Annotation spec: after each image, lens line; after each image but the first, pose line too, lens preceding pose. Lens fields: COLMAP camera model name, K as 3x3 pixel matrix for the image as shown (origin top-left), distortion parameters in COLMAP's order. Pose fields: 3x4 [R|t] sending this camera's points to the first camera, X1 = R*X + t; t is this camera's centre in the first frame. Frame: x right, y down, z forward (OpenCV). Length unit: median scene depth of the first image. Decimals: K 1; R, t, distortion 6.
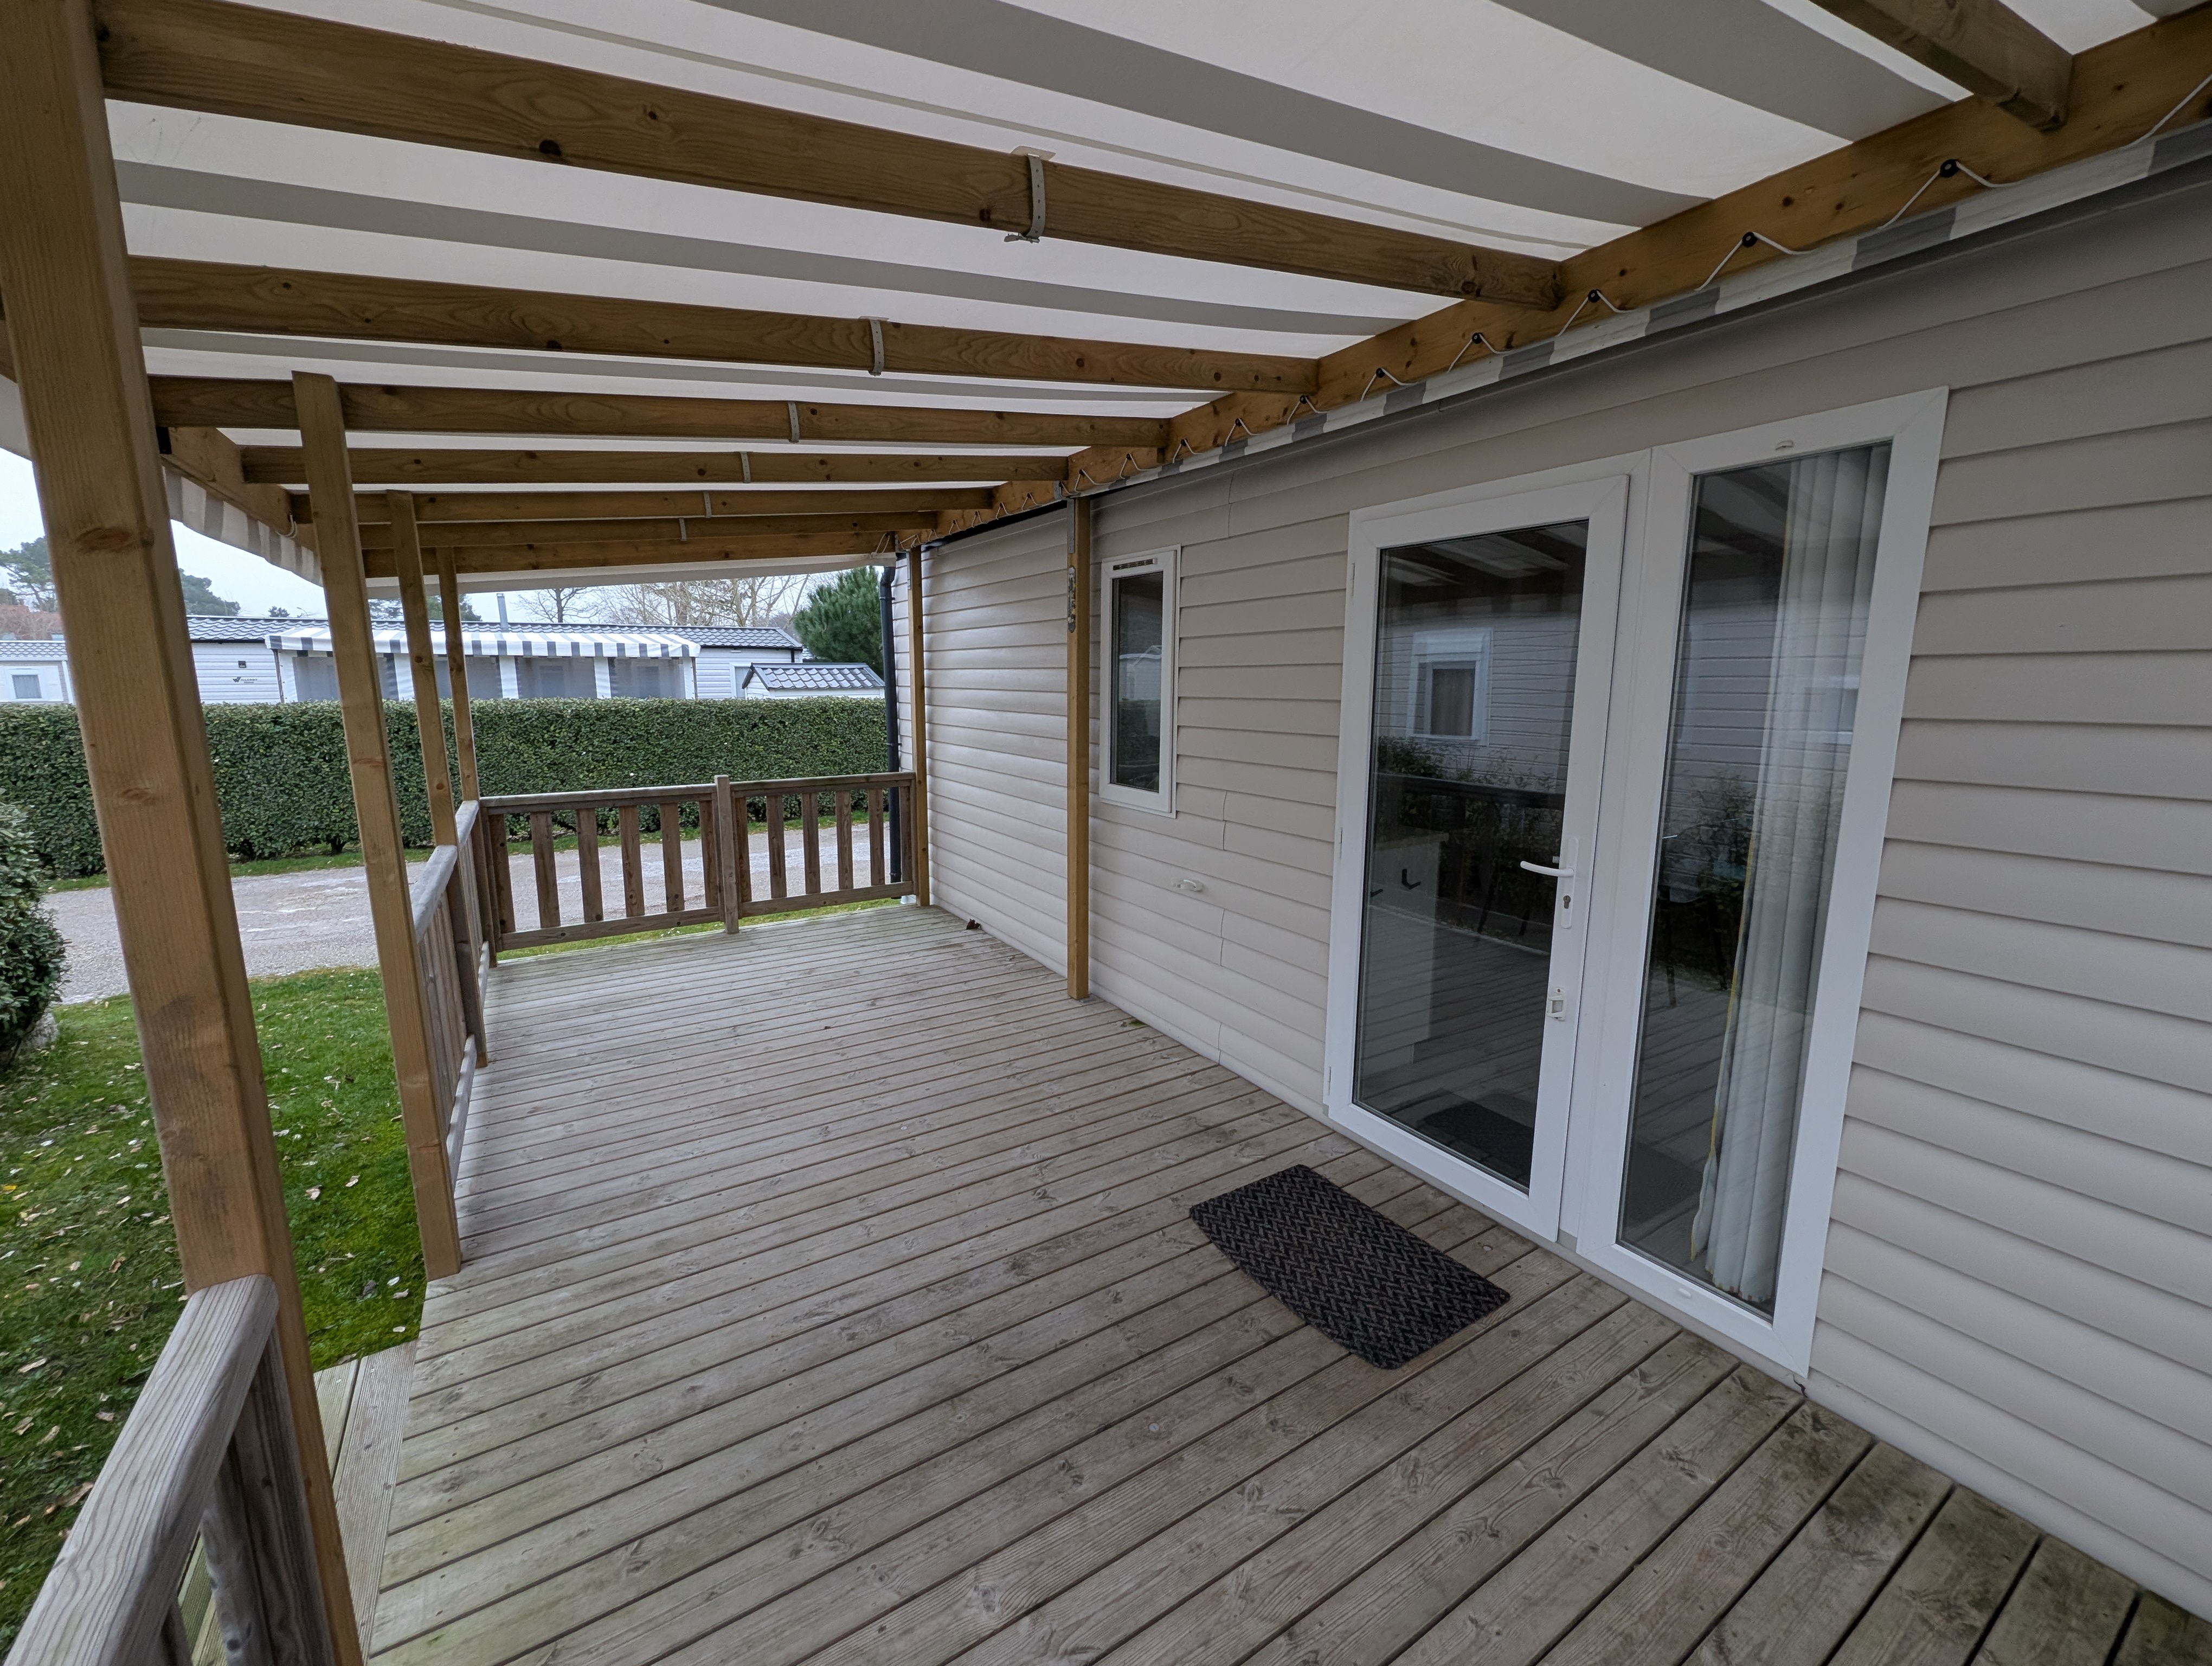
lens RADIAL K [[907.9, 0, 1112.3], [0, 907.9, 828.4], [0, 0, 1]] dist [-0.001086, 0.000636]
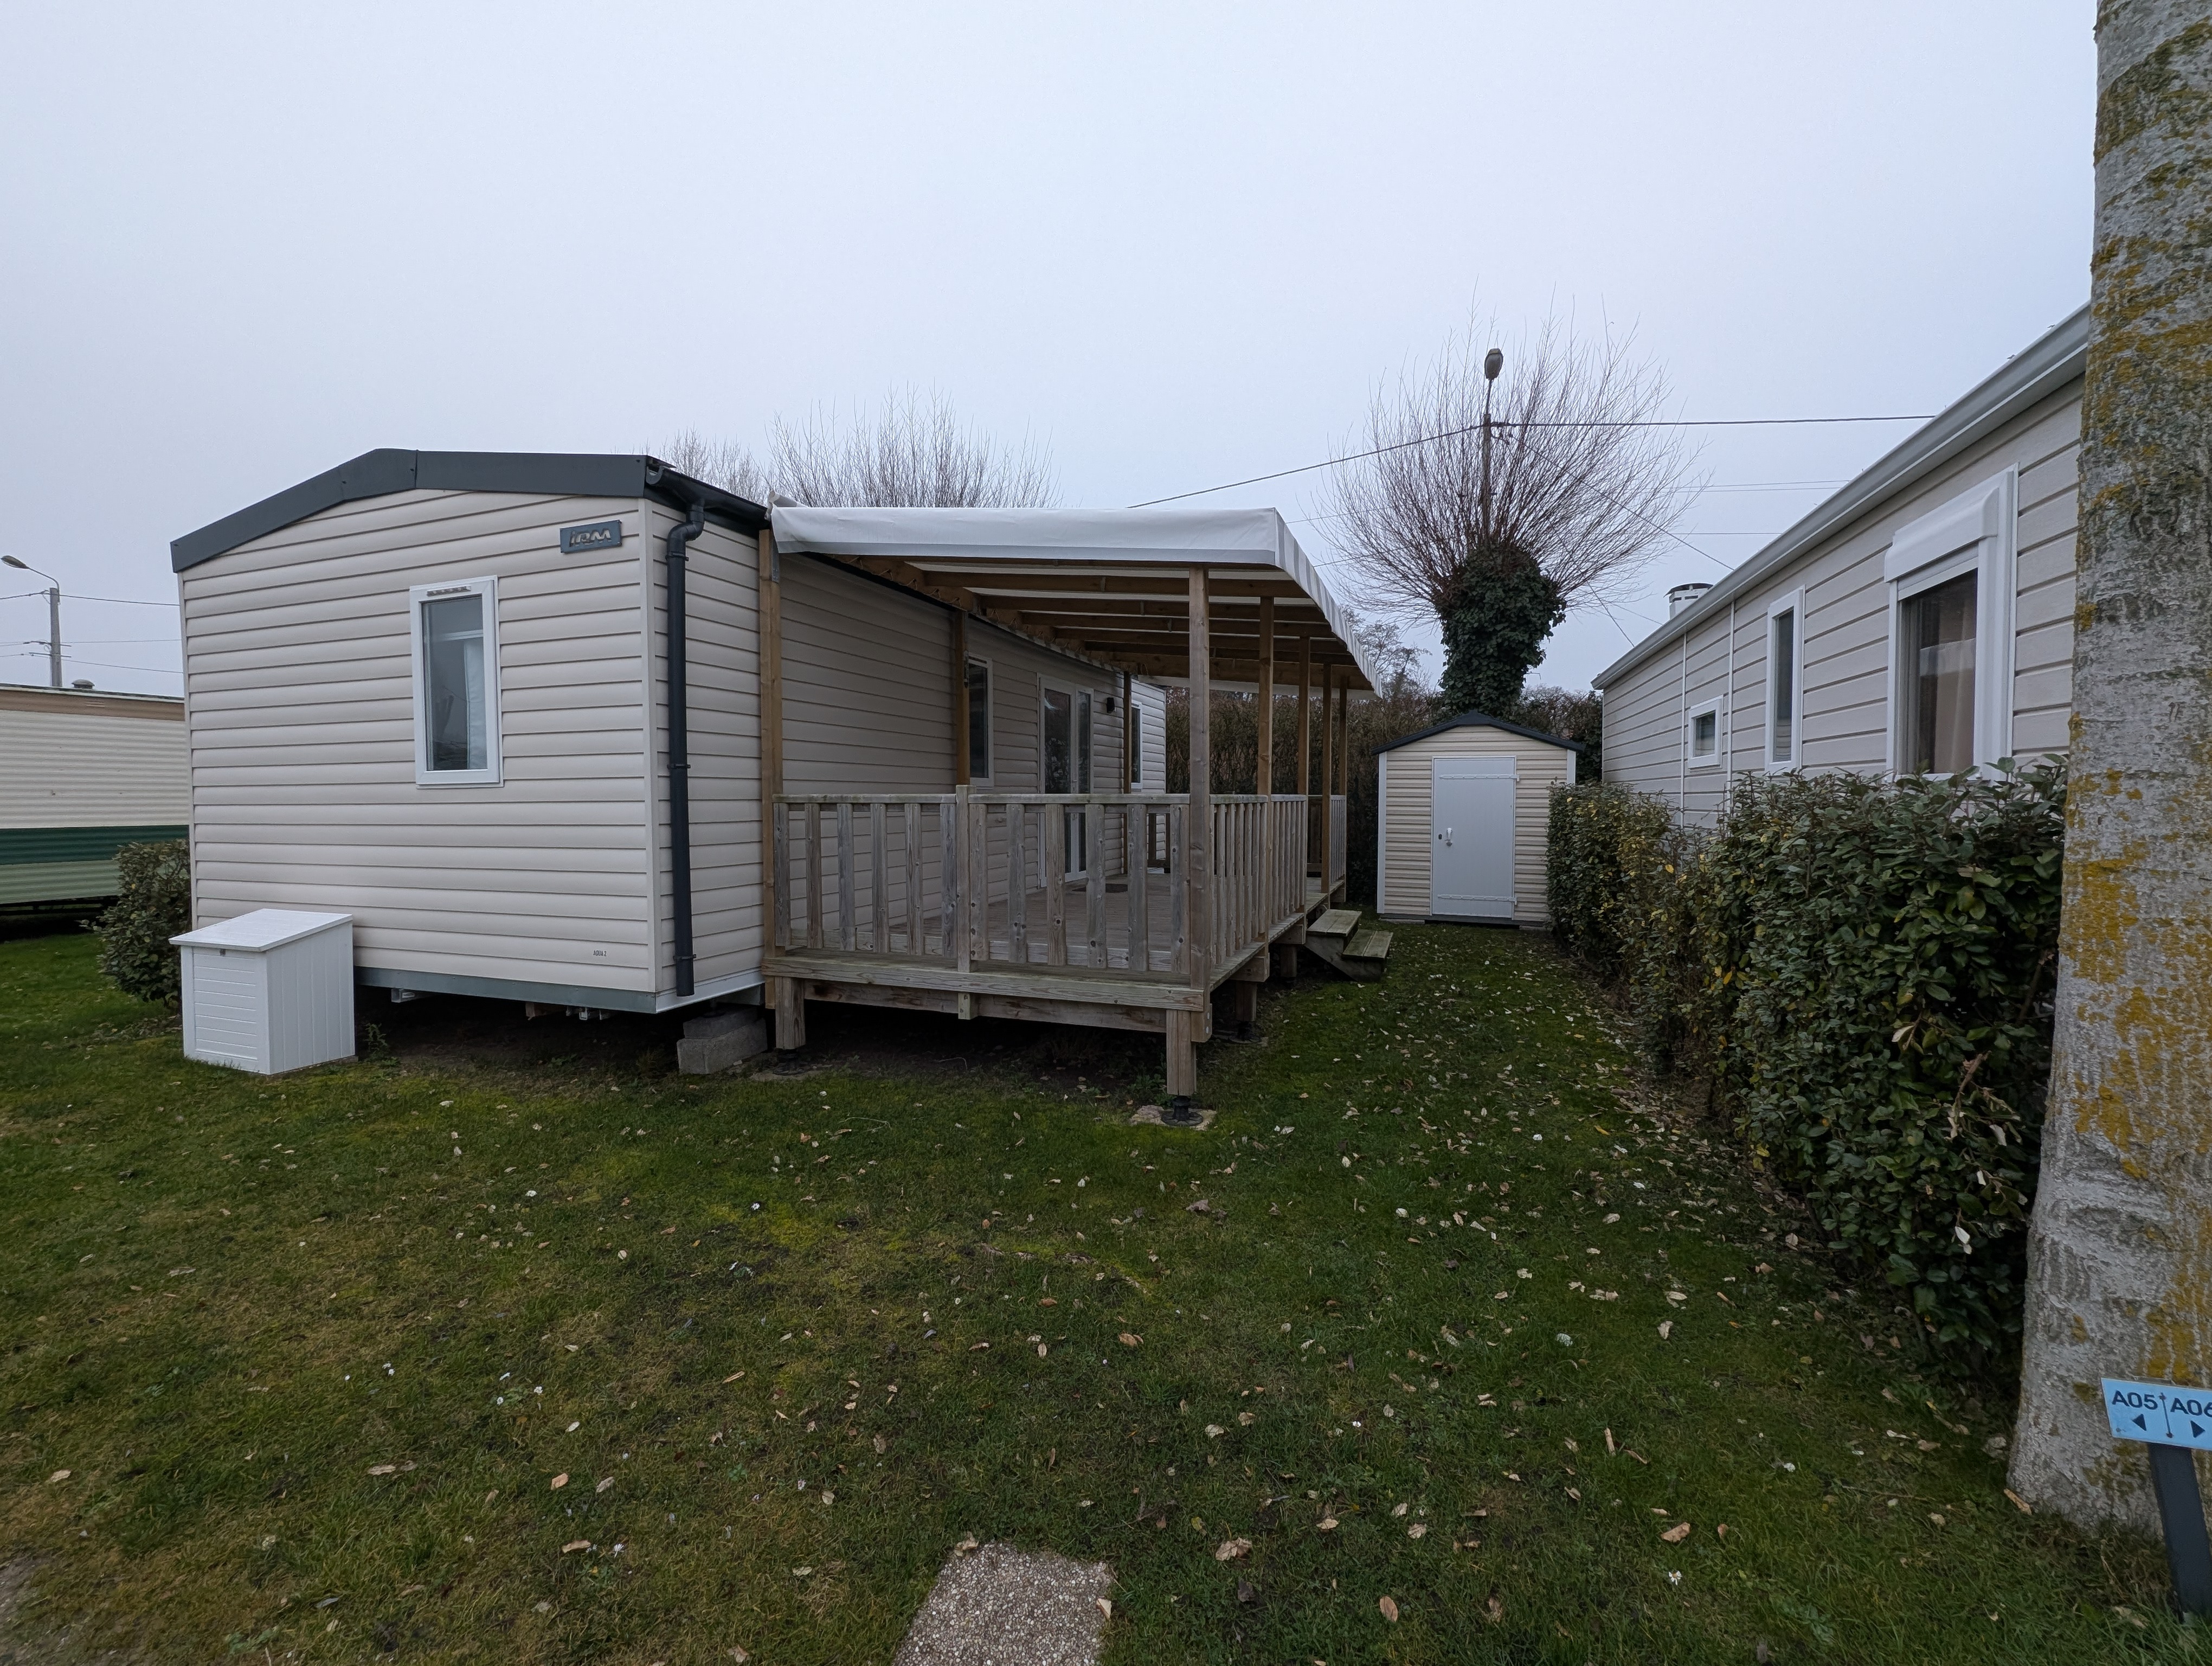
lens RADIAL K [[907.9, 0, 1112.7], [0, 907.9, 829.5], [0, 0, 1]] dist [-0.001086, 0.000636]
pose [[-0.606918, -0.029571, 0.794214, -2.355684], [0.132985, 0.981440, 0.138166, -0.231642], [-0.783559, 0.189474, -0.591721, 2.769226]]
